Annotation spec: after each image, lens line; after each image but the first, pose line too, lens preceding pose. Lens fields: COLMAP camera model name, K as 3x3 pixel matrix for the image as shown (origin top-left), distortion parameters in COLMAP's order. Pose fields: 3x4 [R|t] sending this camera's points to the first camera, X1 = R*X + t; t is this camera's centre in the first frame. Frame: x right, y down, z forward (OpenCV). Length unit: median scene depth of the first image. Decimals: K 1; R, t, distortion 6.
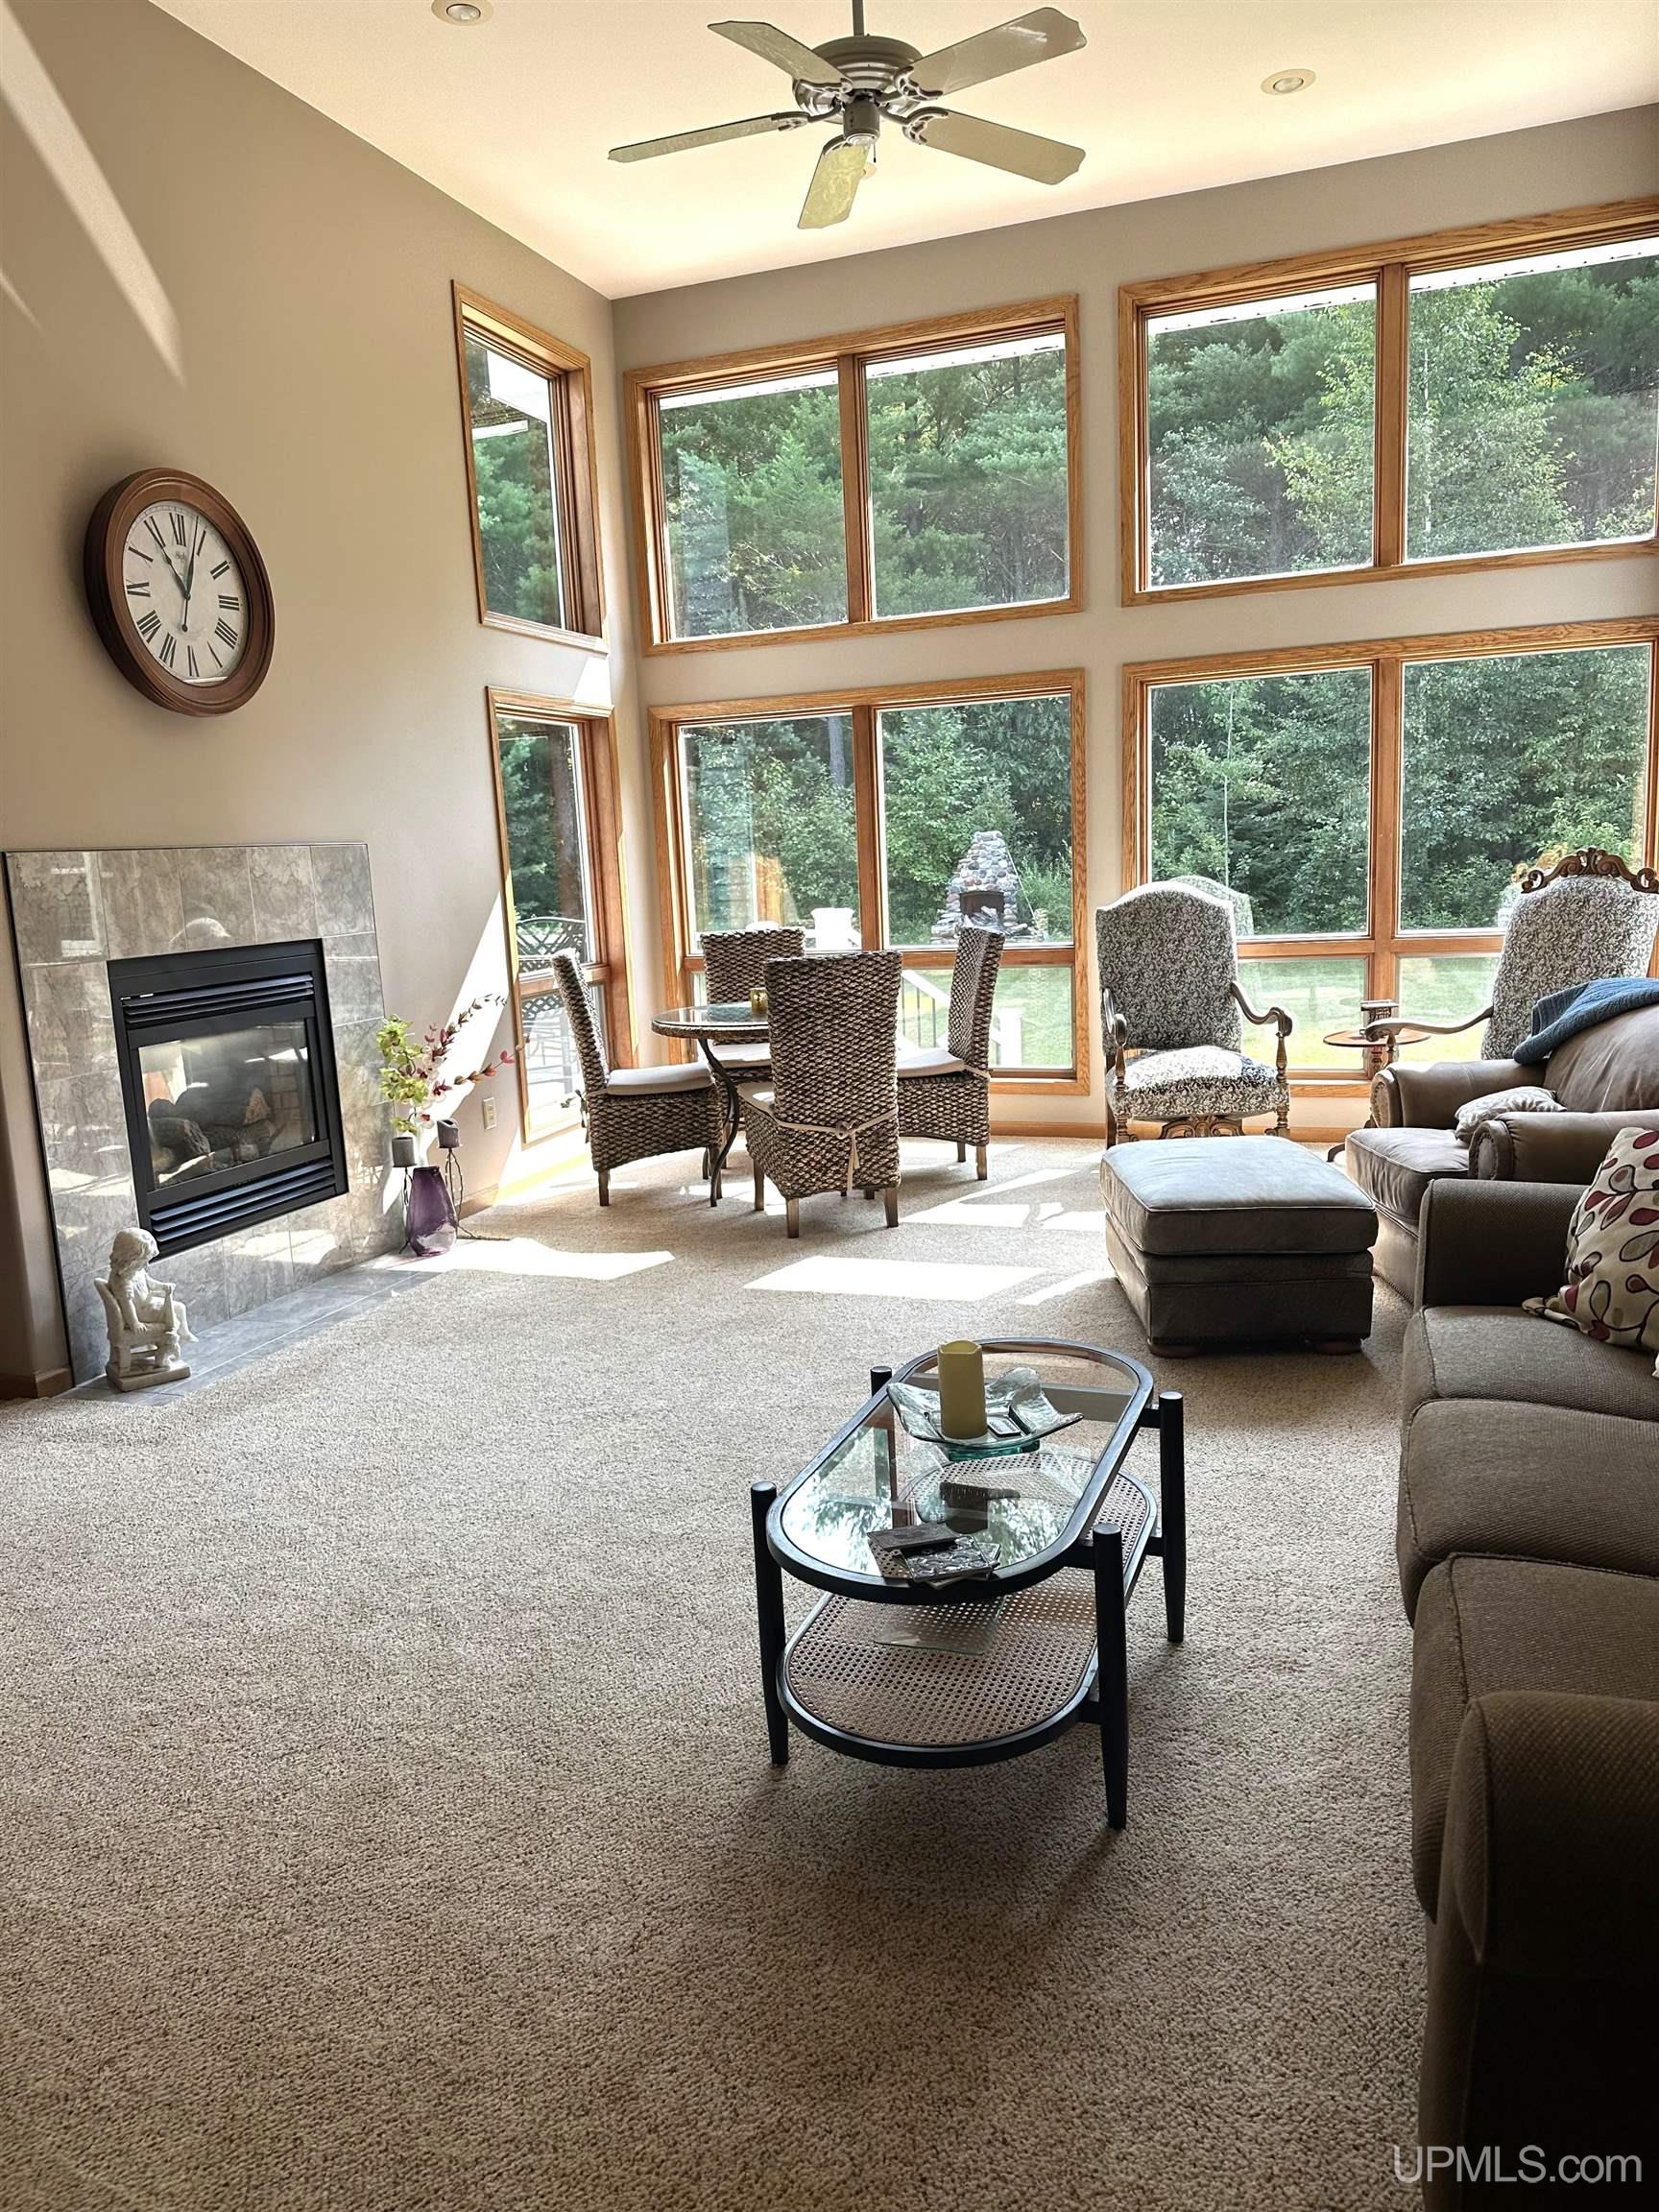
lens RADIAL K [[1548.4, 0, 831.2], [0, 1548.4, 1111.0], [0, 0, 1]] dist [0.028040, -0.024357]
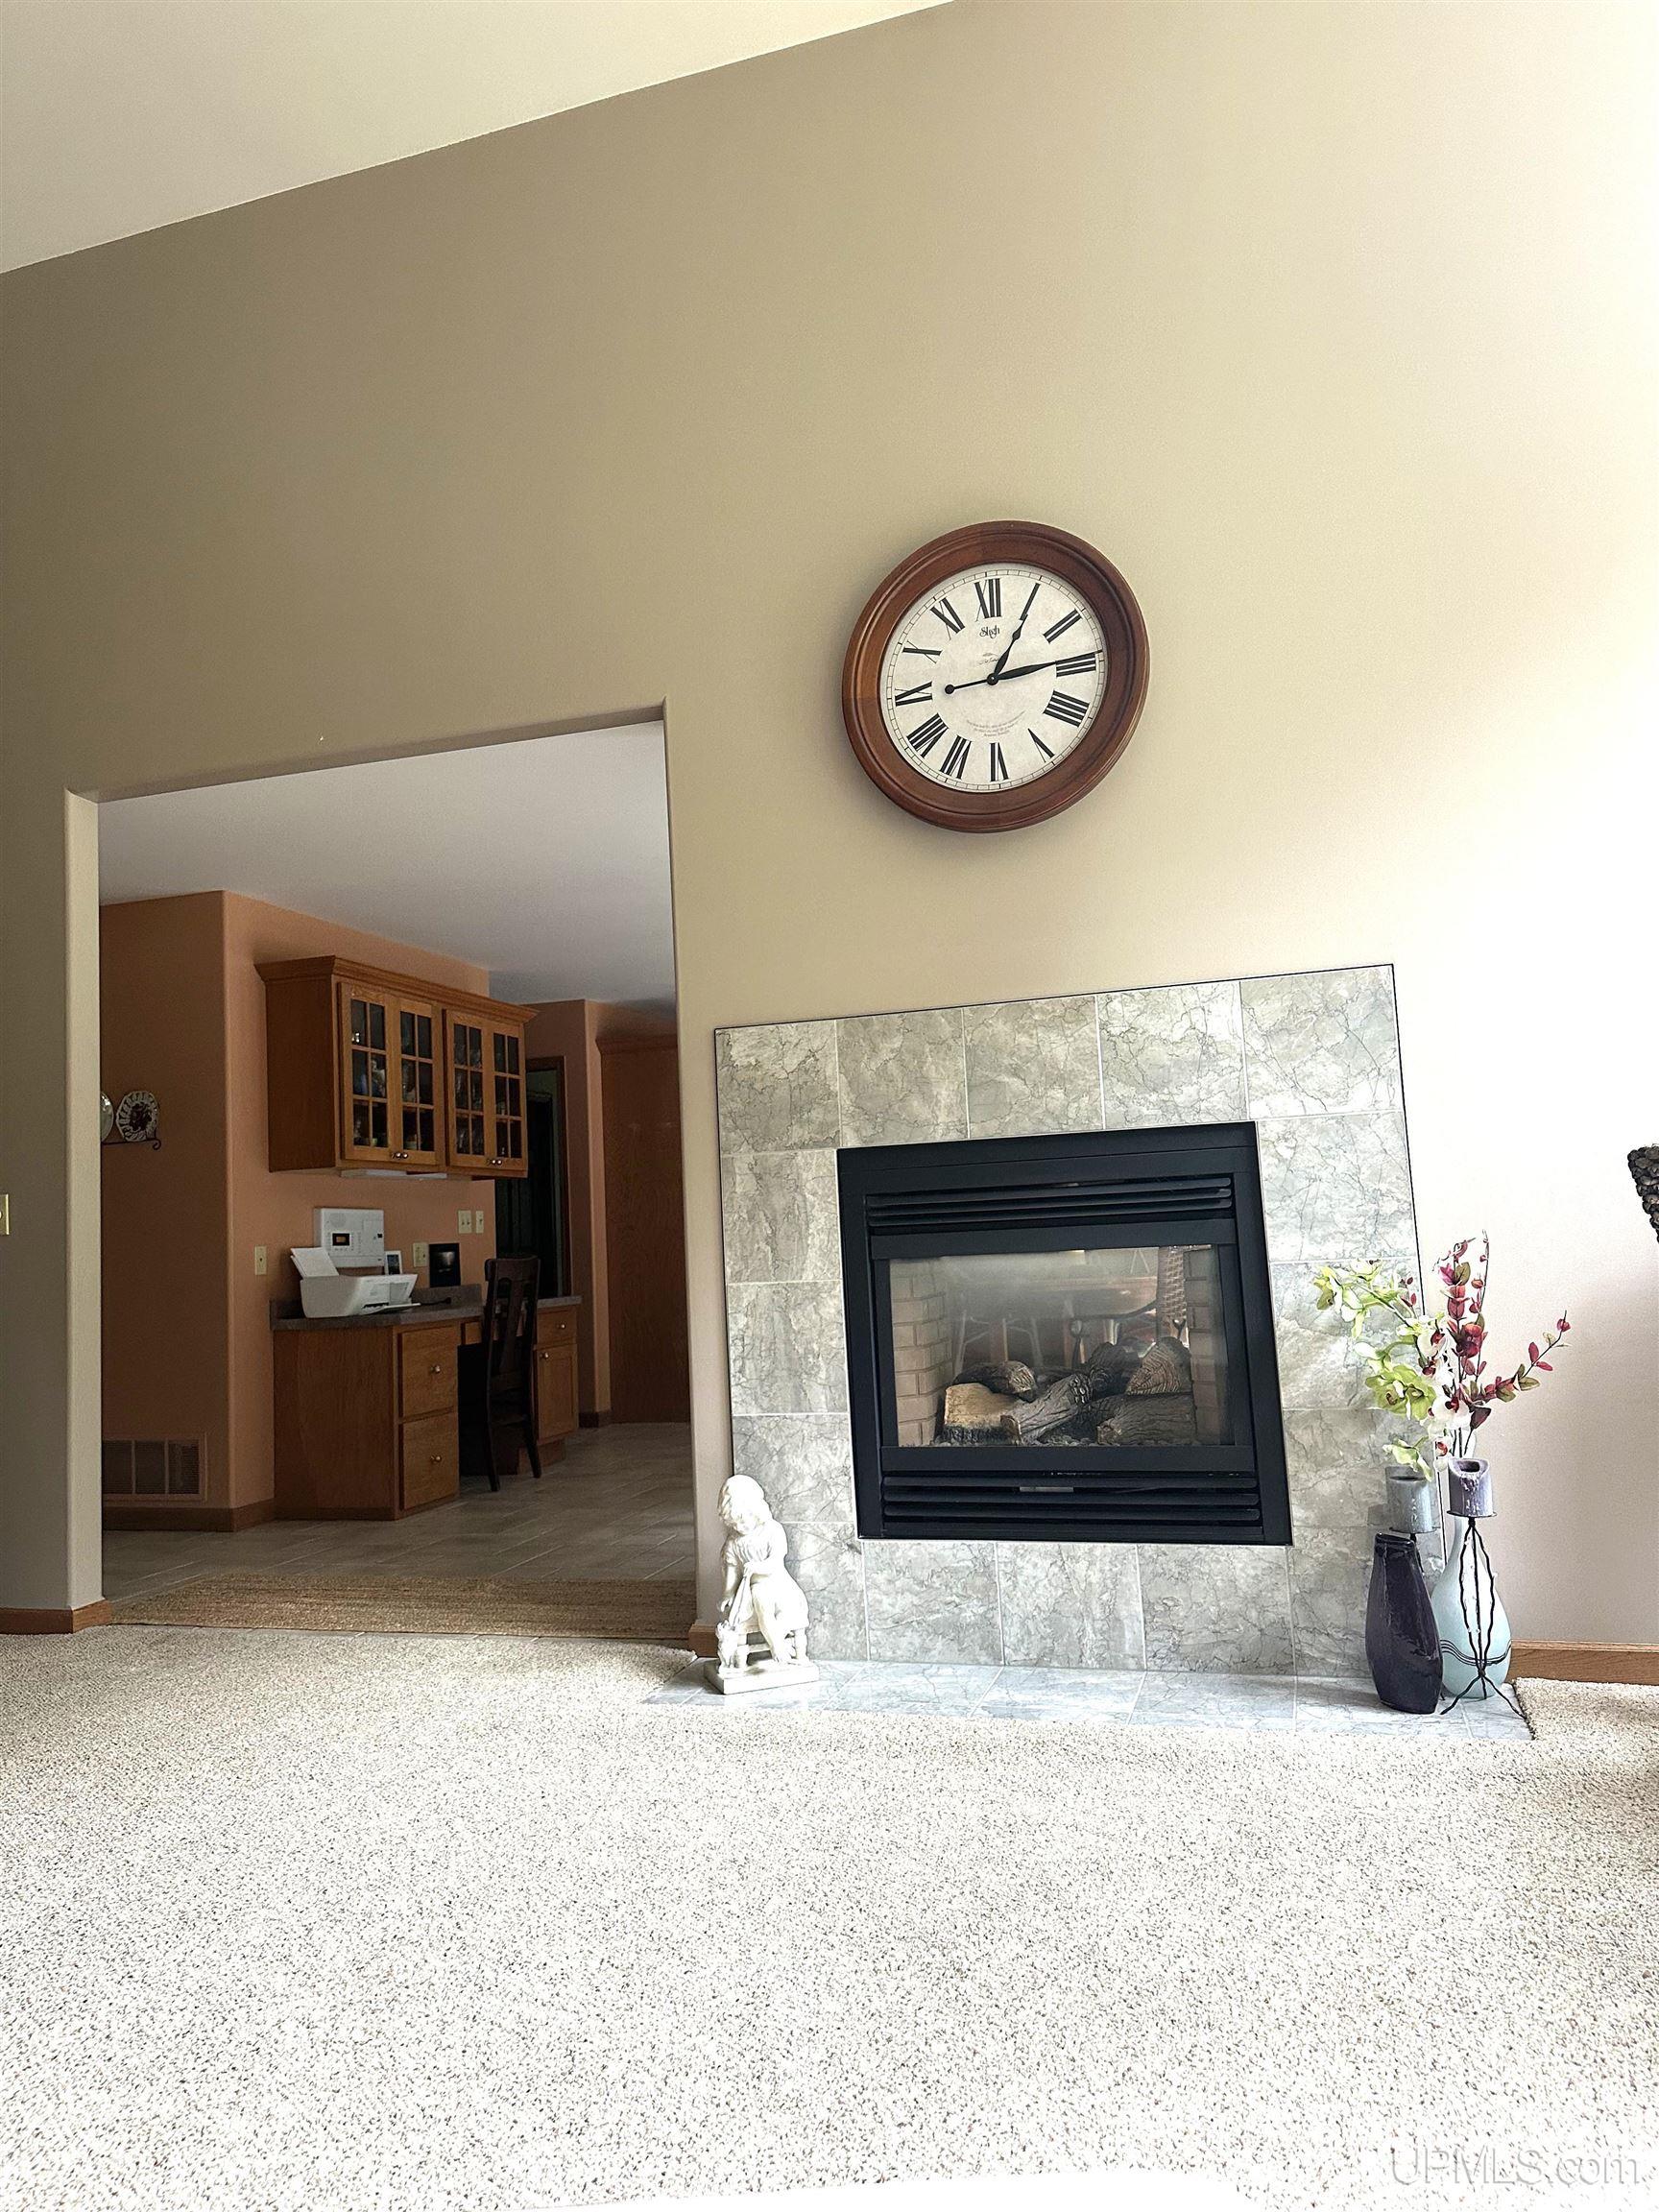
lens RADIAL K [[1548.4, 0, 822.1], [0, 1548.4, 1104.7], [0, 0, 1]] dist [0.028040, -0.024357]
pose [[0.033775, -0.042593, -0.998521, 0.325568], [-0.122035, 0.991440, -0.046419, -0.074426], [0.991951, 0.123423, 0.028288, 0.888985]]
